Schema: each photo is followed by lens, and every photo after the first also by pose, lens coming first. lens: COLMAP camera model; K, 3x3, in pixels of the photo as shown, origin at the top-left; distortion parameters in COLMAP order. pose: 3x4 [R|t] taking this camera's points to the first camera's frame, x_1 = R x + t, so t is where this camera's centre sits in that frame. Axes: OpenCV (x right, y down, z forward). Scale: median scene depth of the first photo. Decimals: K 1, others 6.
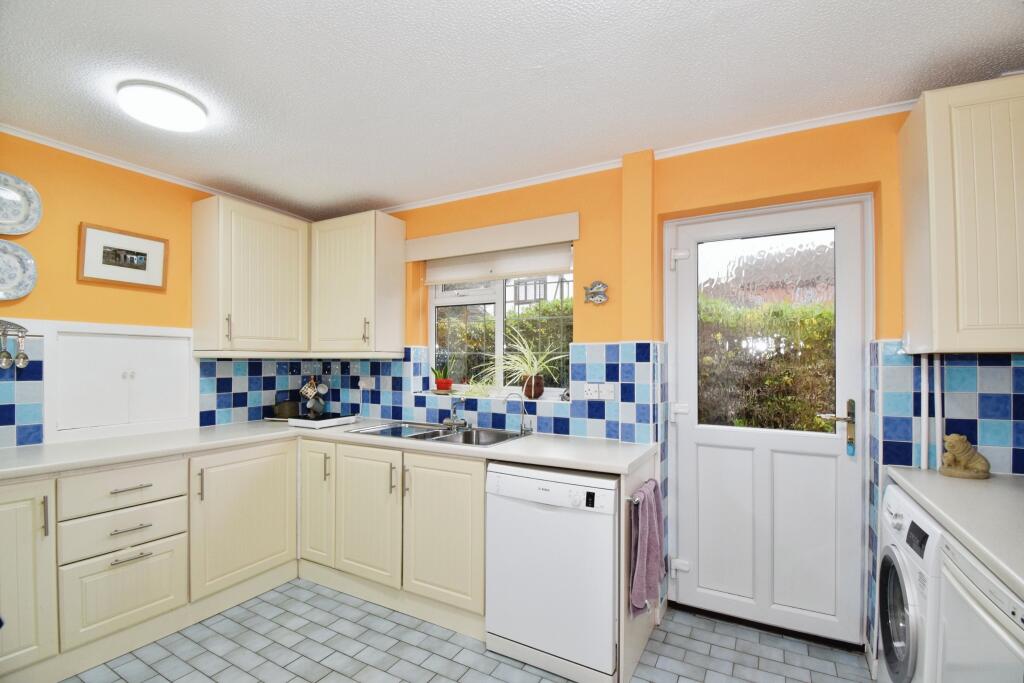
lens RADIAL K [[459.6, 0, 512.5], [0, 459.6, 350.8], [0, 0, 1]] dist [-0.000450, -0.002714]
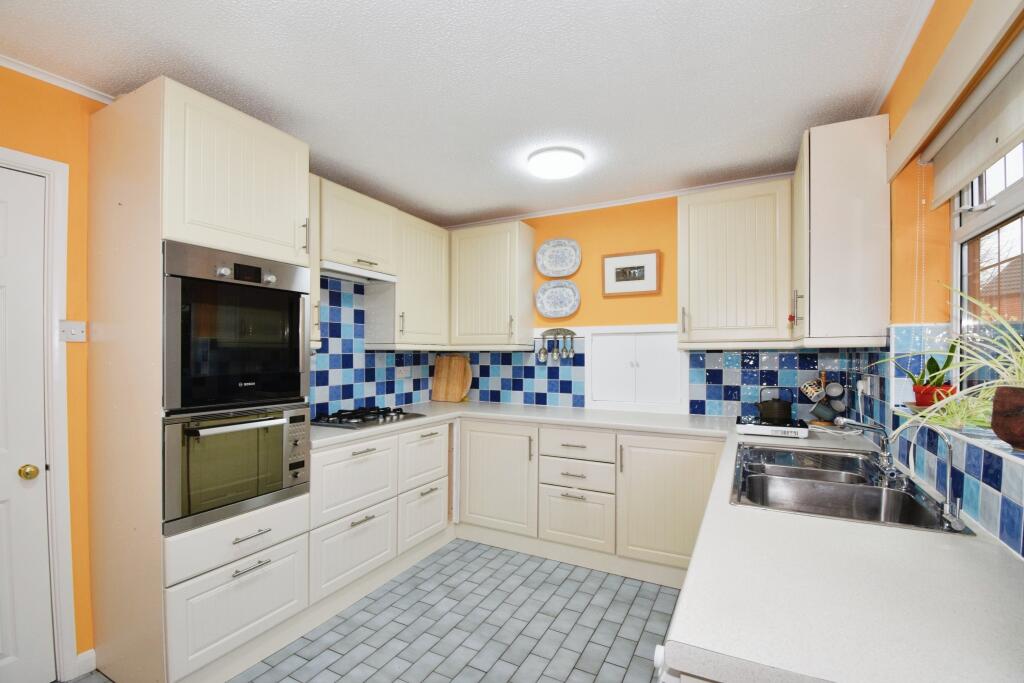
lens RADIAL K [[459.6, 0, 515.3], [0, 459.6, 353.2], [0, 0, 1]] dist [-0.000450, -0.002714]
pose [[0.027085, -0.005949, -0.999615, 0.455974], [0.026726, 0.999629, -0.005225, 0.020835], [0.999276, -0.026574, 0.027234, 0.667619]]
